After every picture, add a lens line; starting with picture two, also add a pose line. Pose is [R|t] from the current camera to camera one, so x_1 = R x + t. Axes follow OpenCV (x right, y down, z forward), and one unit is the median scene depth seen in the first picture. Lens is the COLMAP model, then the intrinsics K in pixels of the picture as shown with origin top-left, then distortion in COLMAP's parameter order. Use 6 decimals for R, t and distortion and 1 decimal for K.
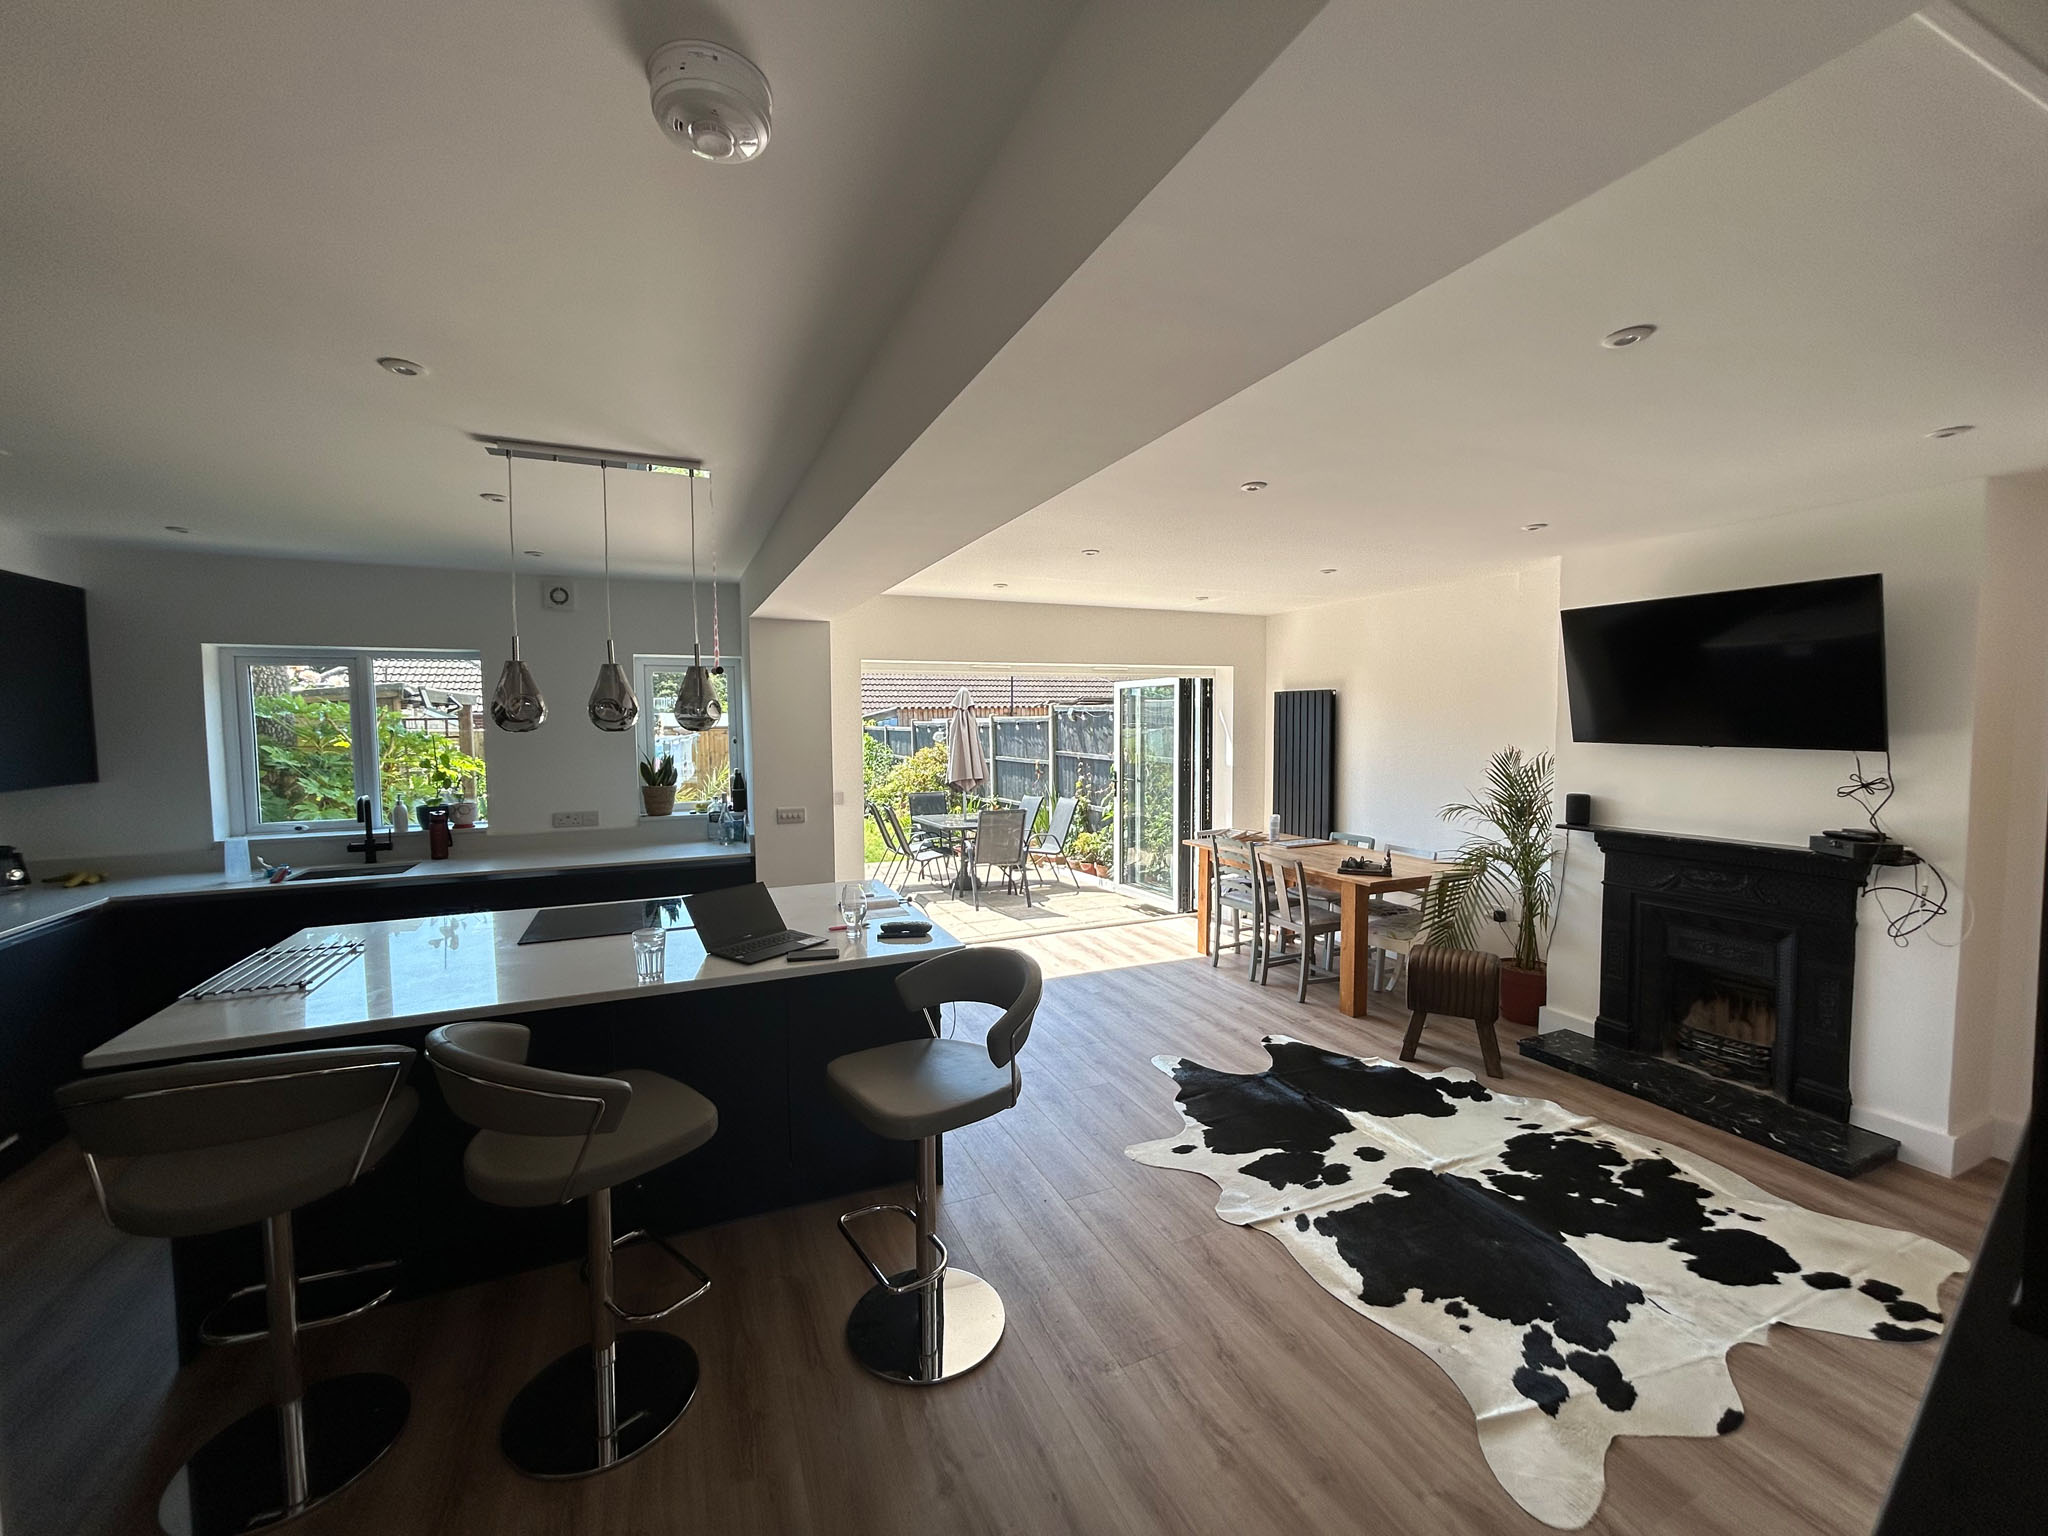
lens RADIAL K [[808.8, 0, 1024.0], [0, 808.8, 768.0], [0, 0, 1]] dist [0.001073, 0.000433]
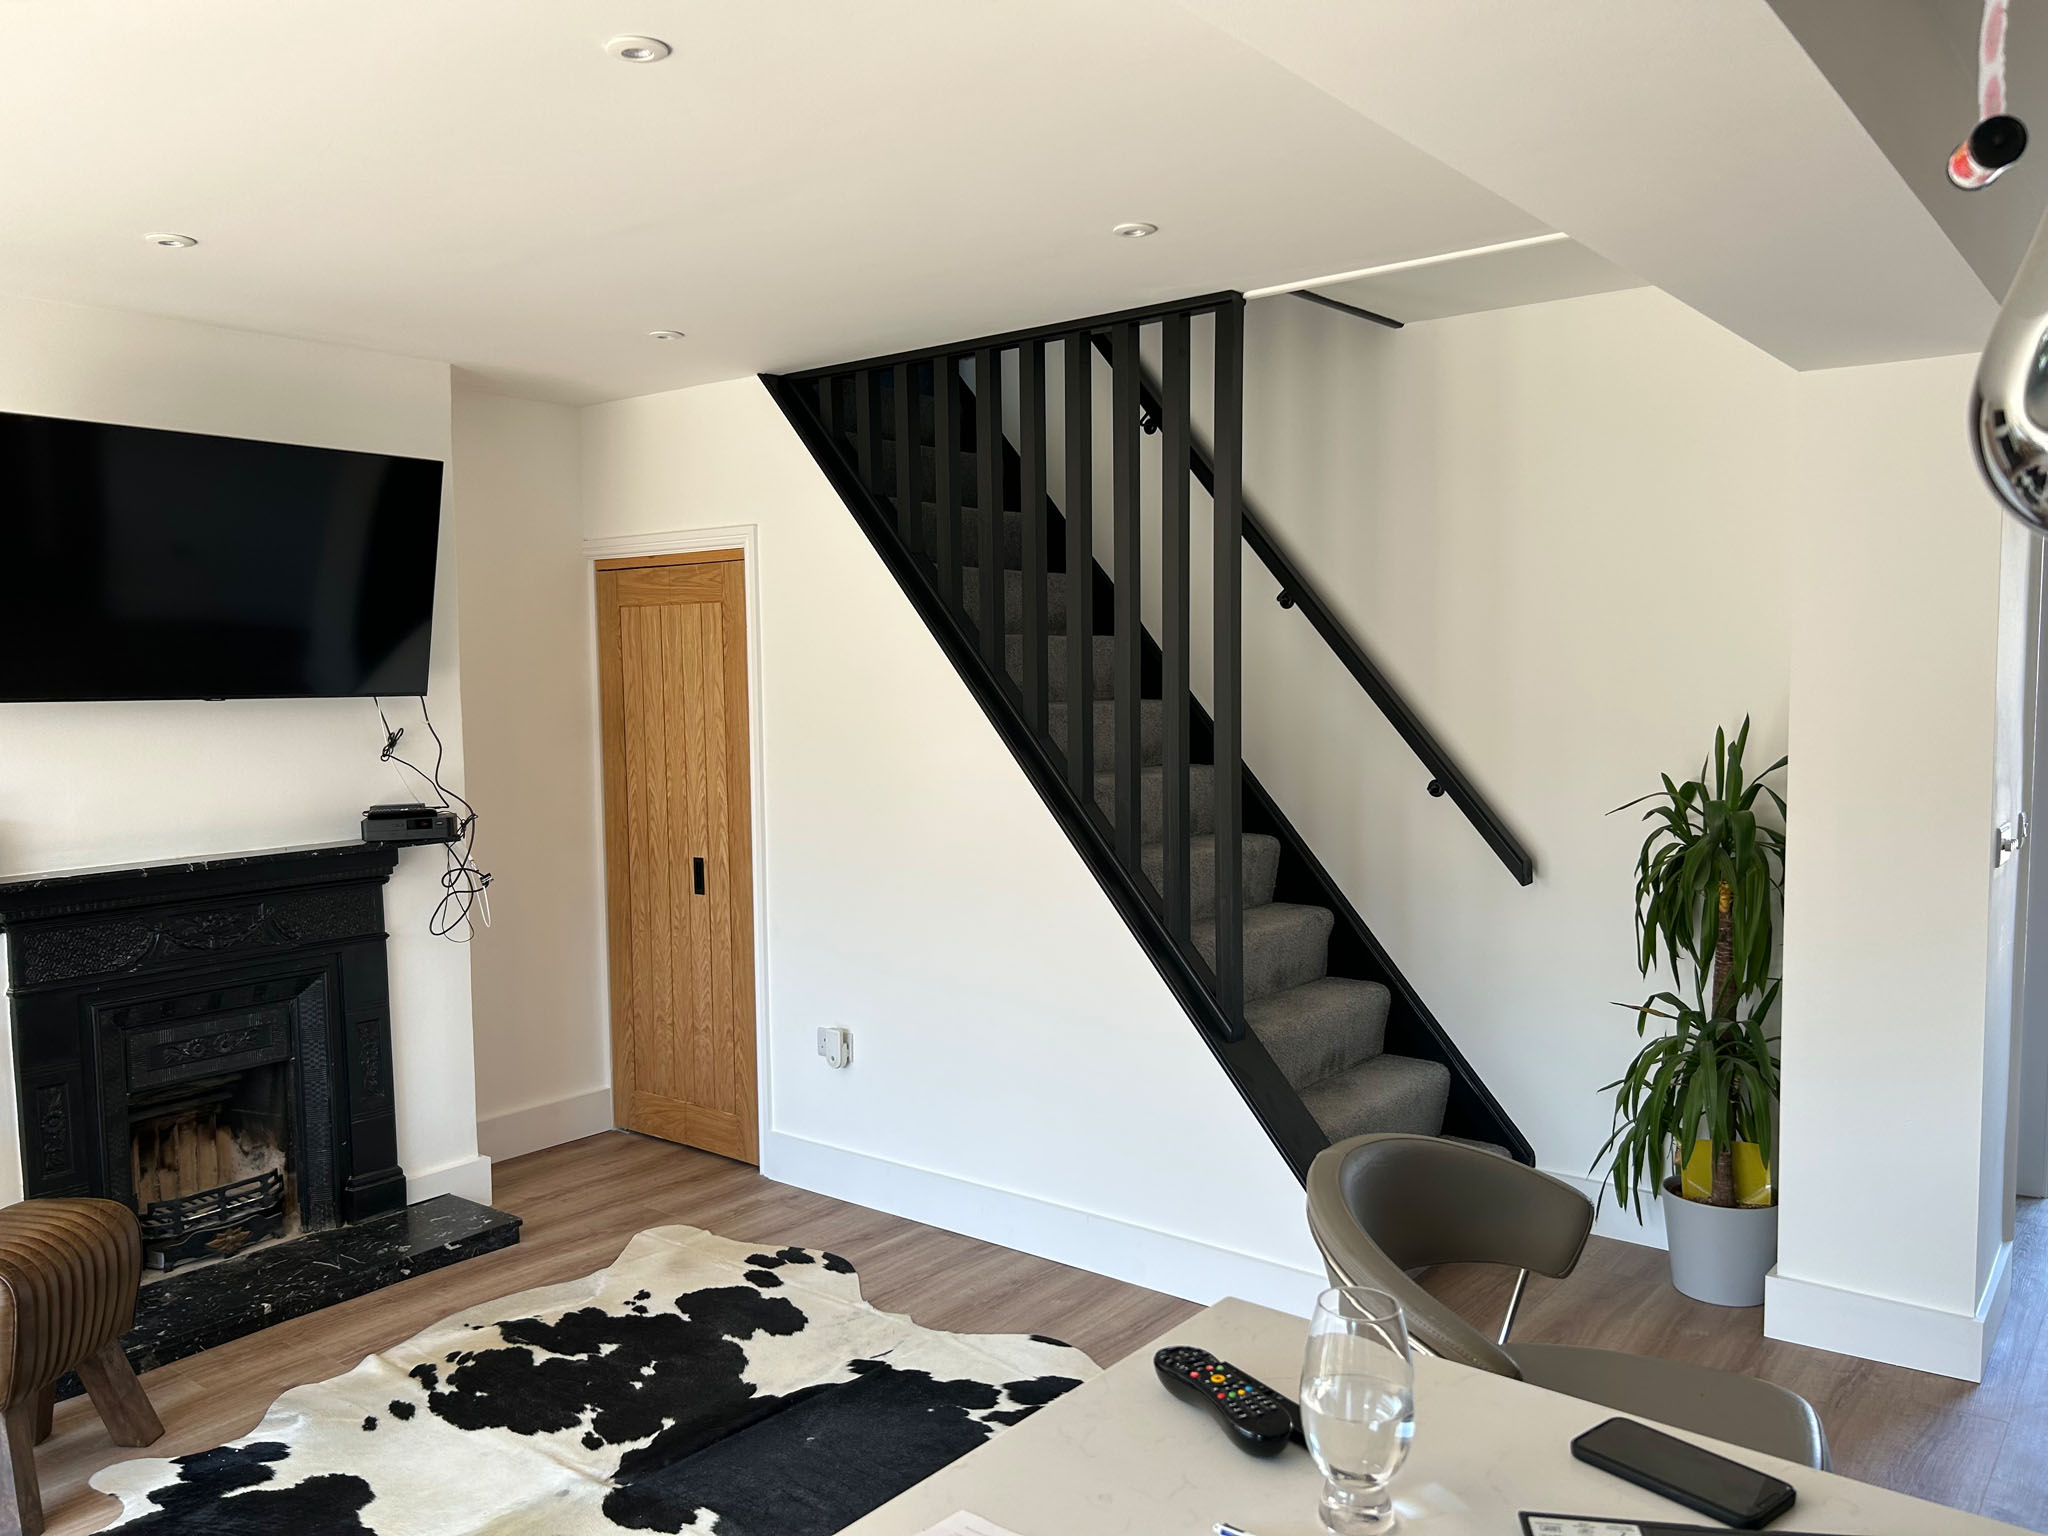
lens RADIAL K [[1562.1, 0, 1024.0], [0, 1562.1, 768.0], [0, 0, 1]] dist [-0.002822, -0.003523]
pose [[-0.474404, -0.038939, 0.879446, -0.466754], [0.070974, 0.994077, 0.082300, -0.030264], [-0.877441, 0.101461, -0.468831, 1.123886]]
